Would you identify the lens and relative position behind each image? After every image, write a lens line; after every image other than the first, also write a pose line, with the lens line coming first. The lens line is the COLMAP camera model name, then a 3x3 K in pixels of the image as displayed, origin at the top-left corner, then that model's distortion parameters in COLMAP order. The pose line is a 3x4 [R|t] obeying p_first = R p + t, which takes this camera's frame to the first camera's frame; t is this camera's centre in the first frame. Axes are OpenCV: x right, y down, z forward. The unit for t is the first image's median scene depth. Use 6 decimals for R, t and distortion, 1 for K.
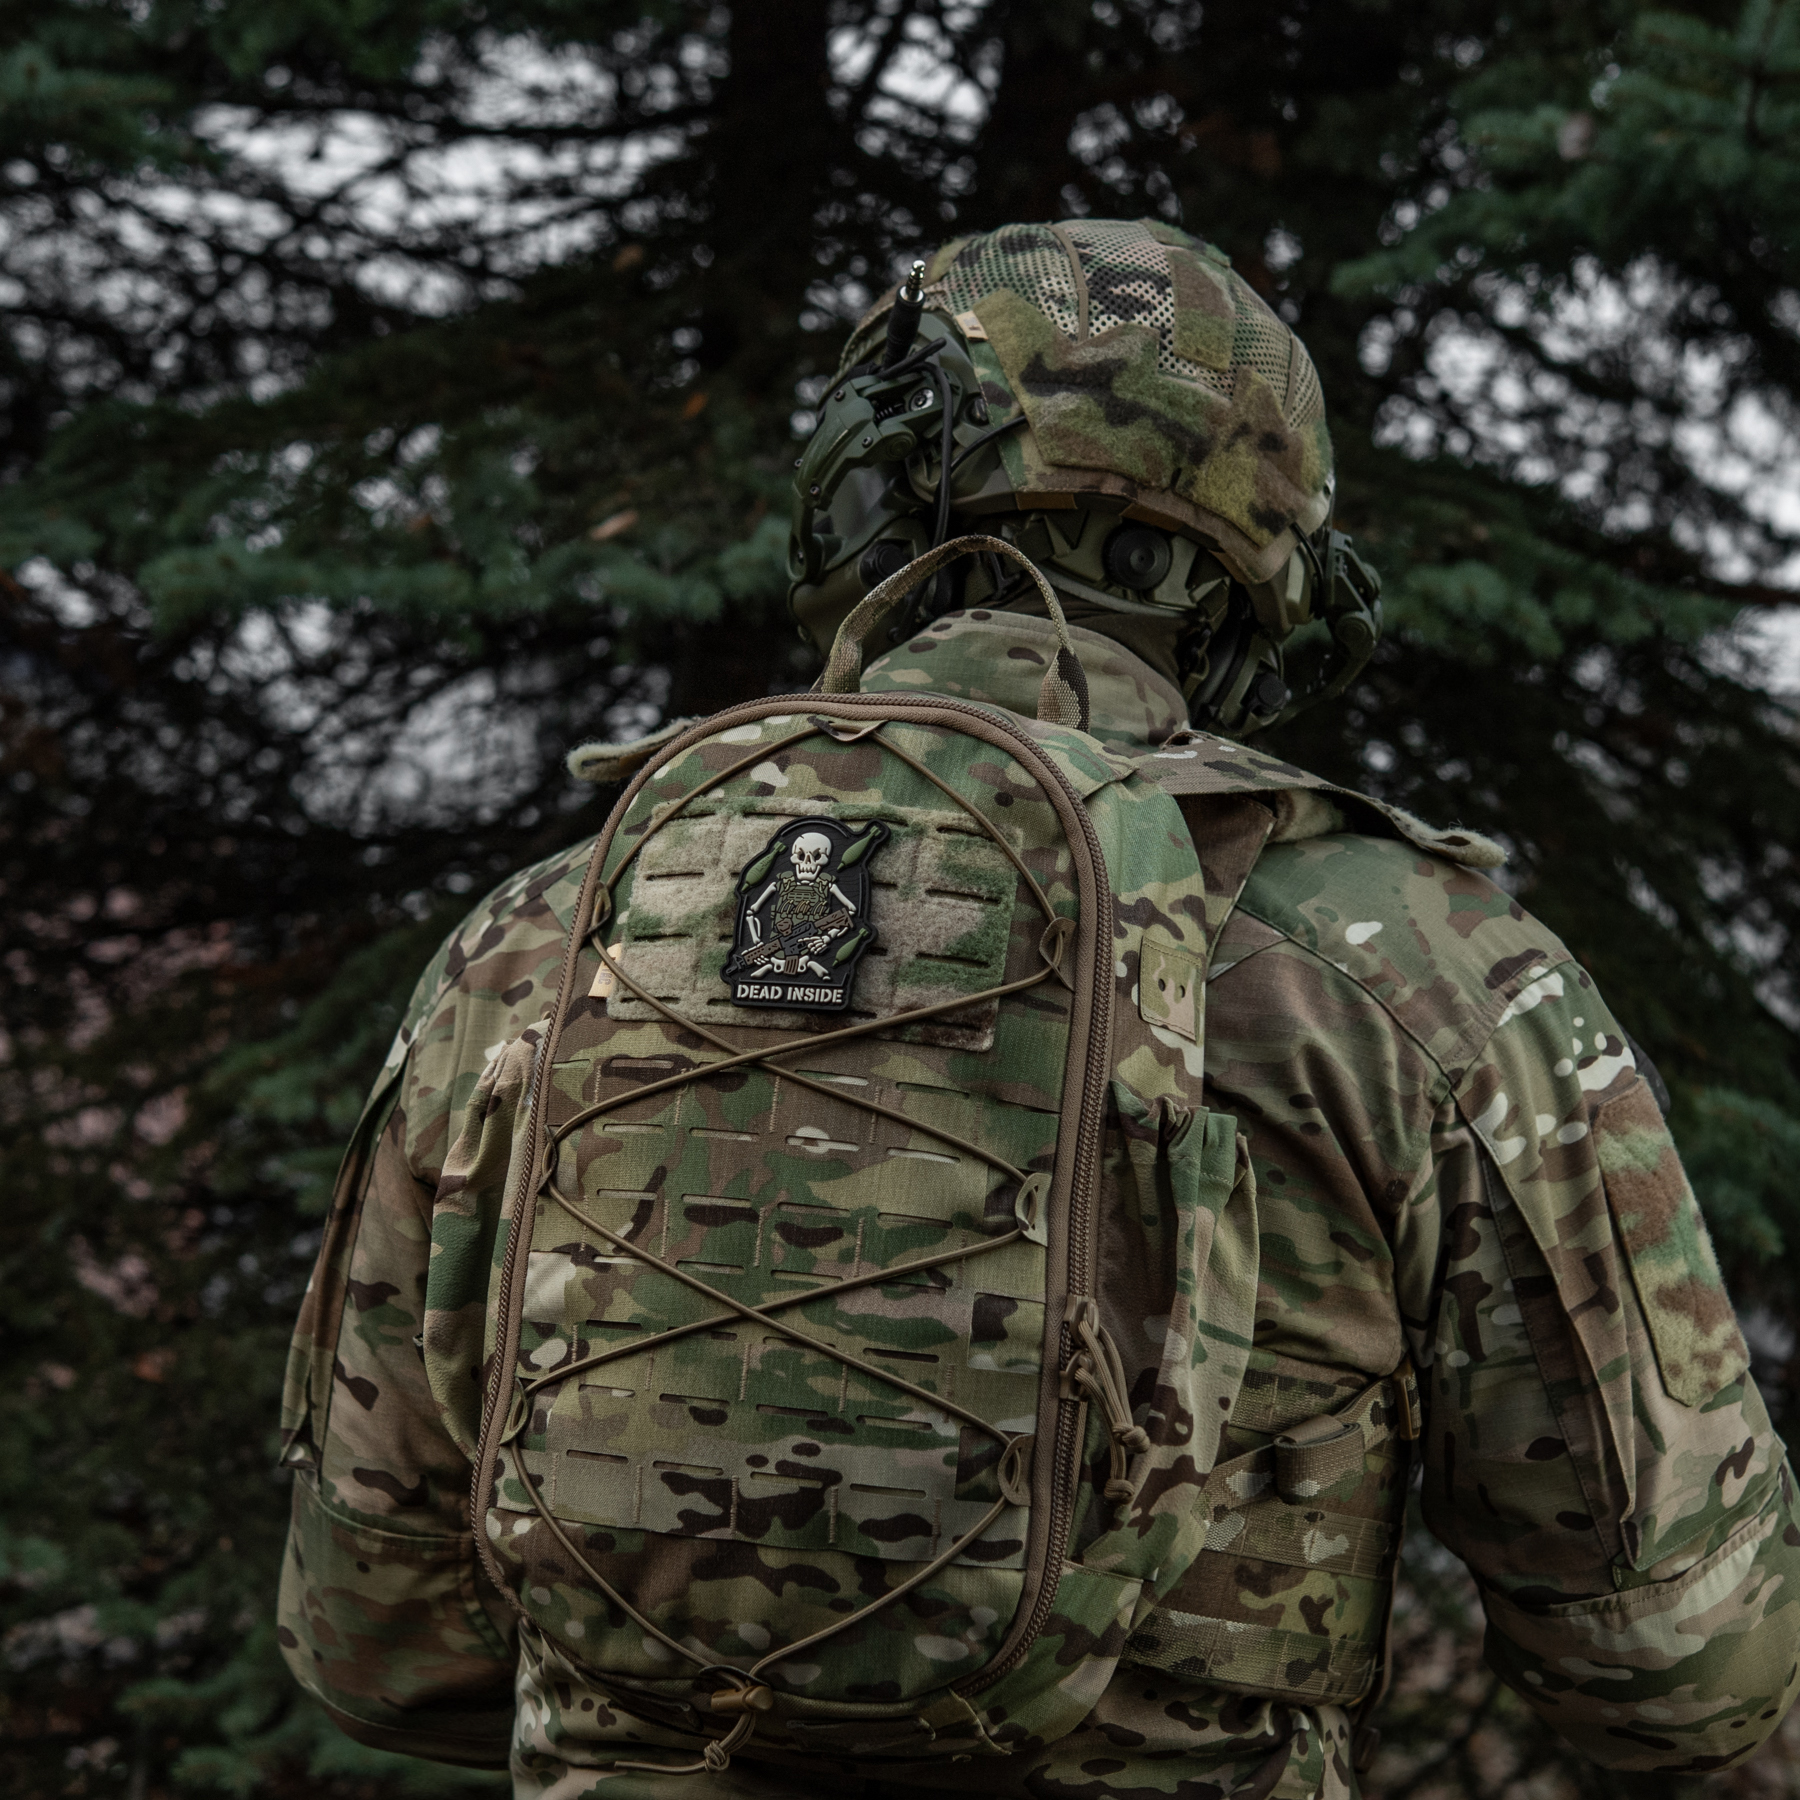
lens RADIAL K [[5072.9, 0, 965.2], [0, 5072.9, 954.0], [0, 0, 1]] dist [0.005332, 1.246903]
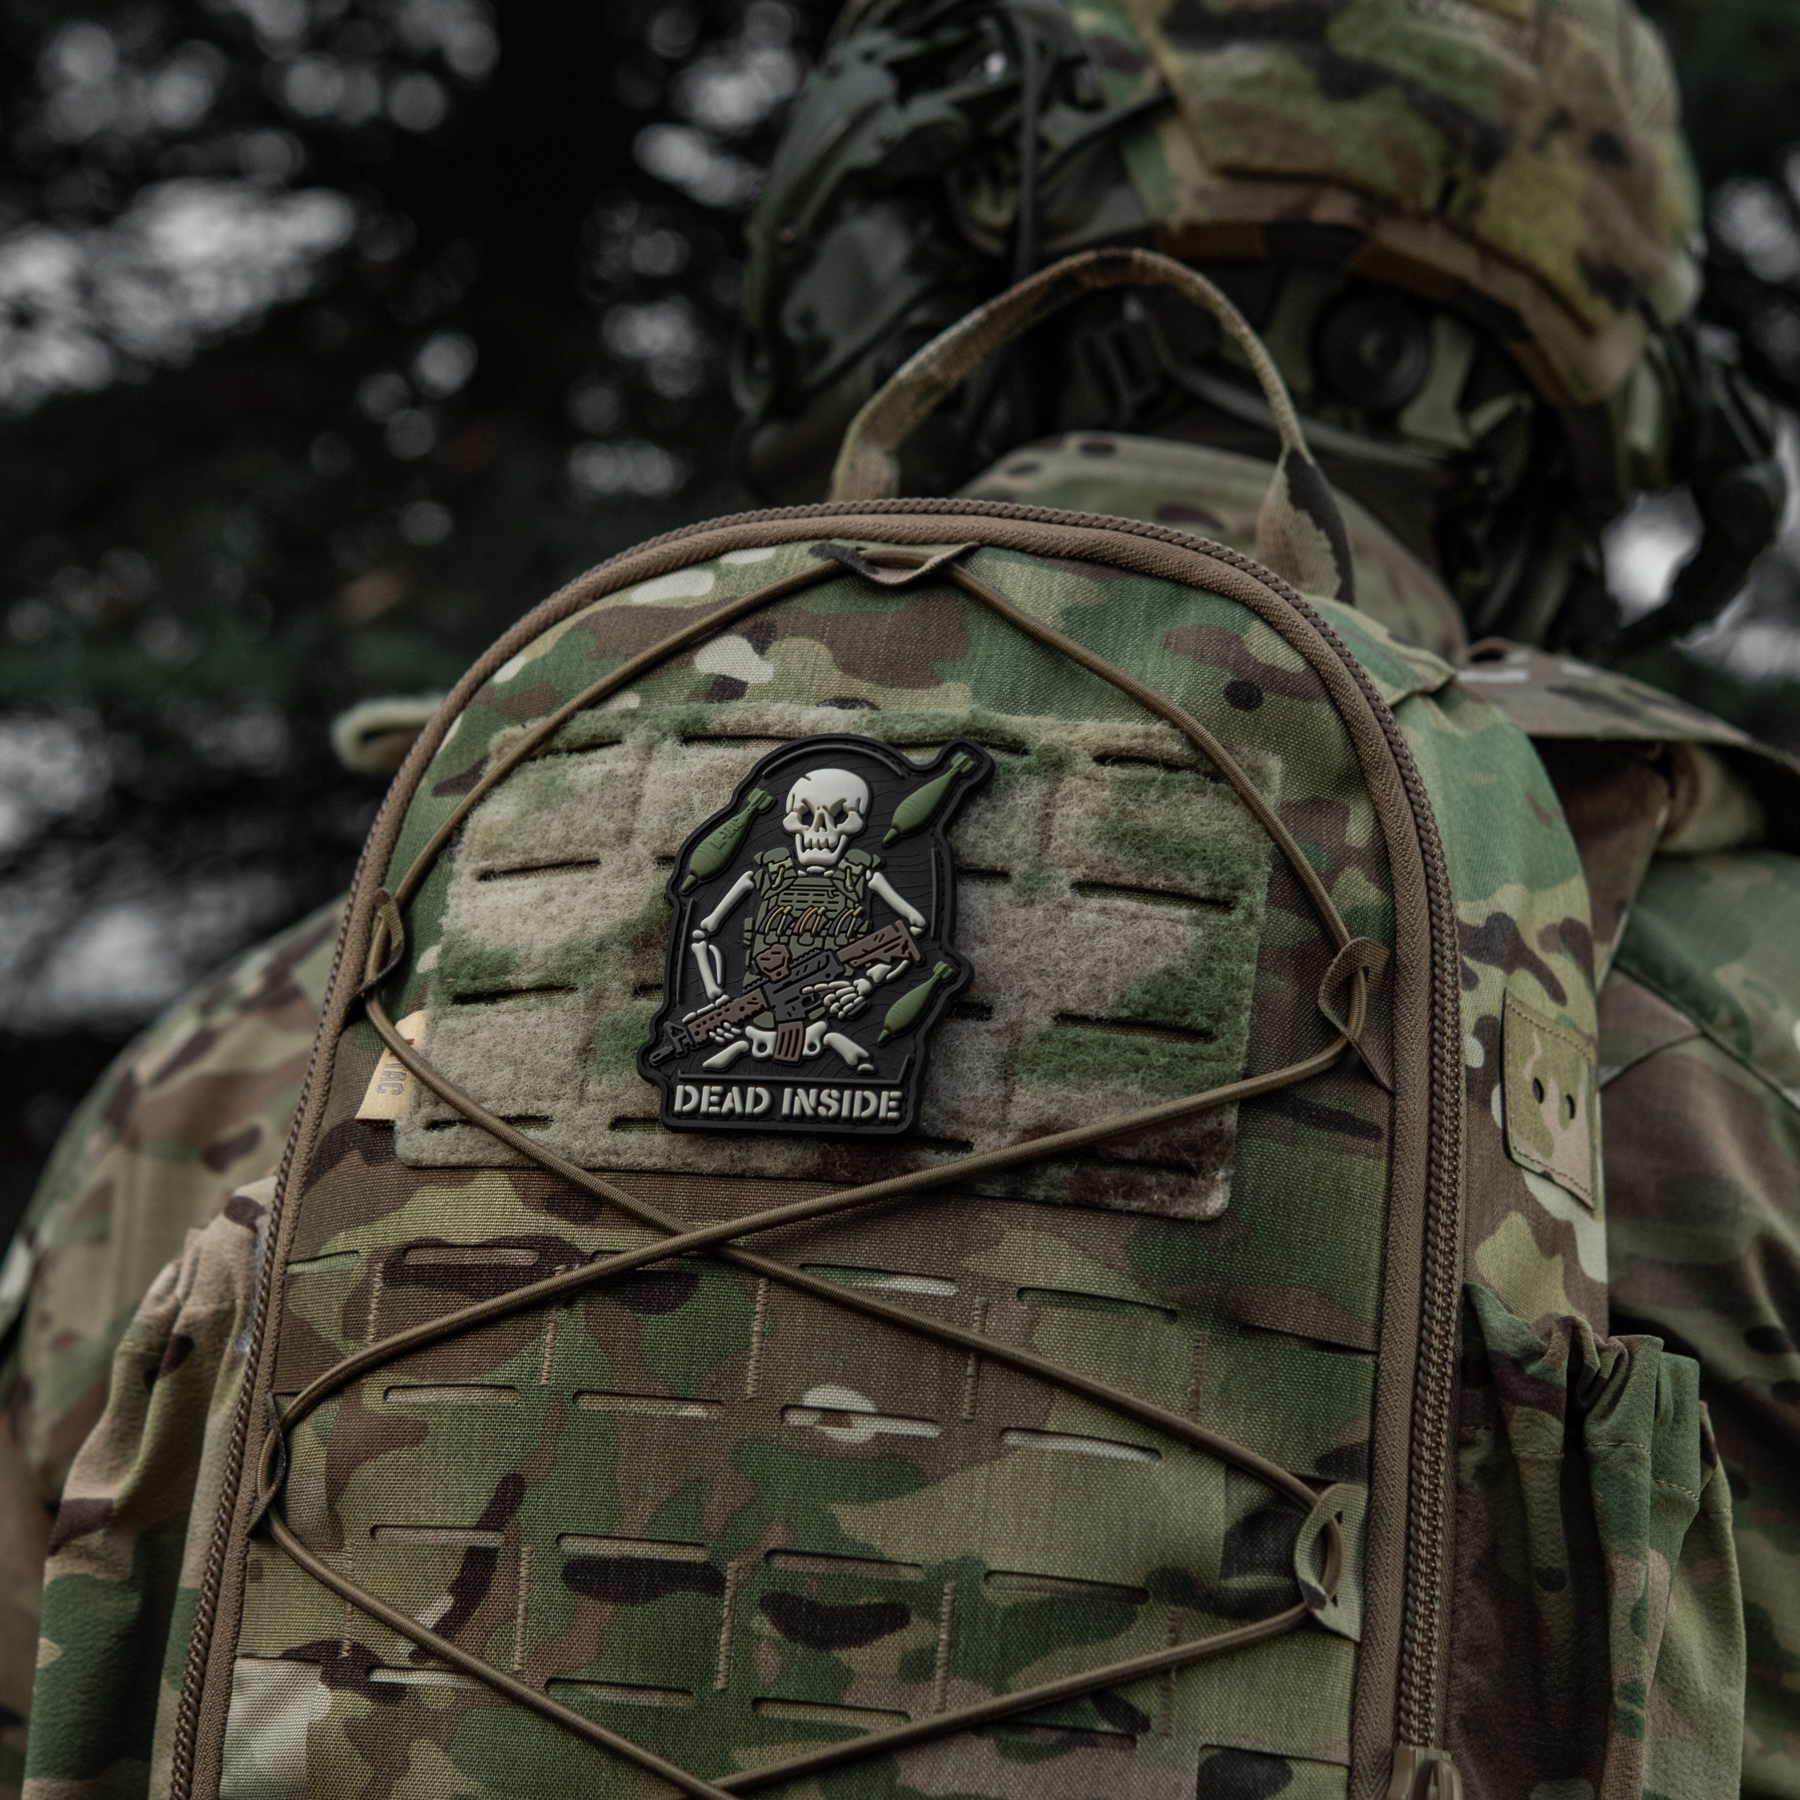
lens RADIAL K [[5072.9, 0, 965.2], [0, 5072.9, 954.0], [0, 0, 1]] dist [0.005332, 1.246903]
pose [[0.999351, -0.006575, 0.035403, -0.034186], [0.008691, 0.998162, -0.059974, 0.022155], [-0.034944, 0.060243, 0.997572, 0.524059]]
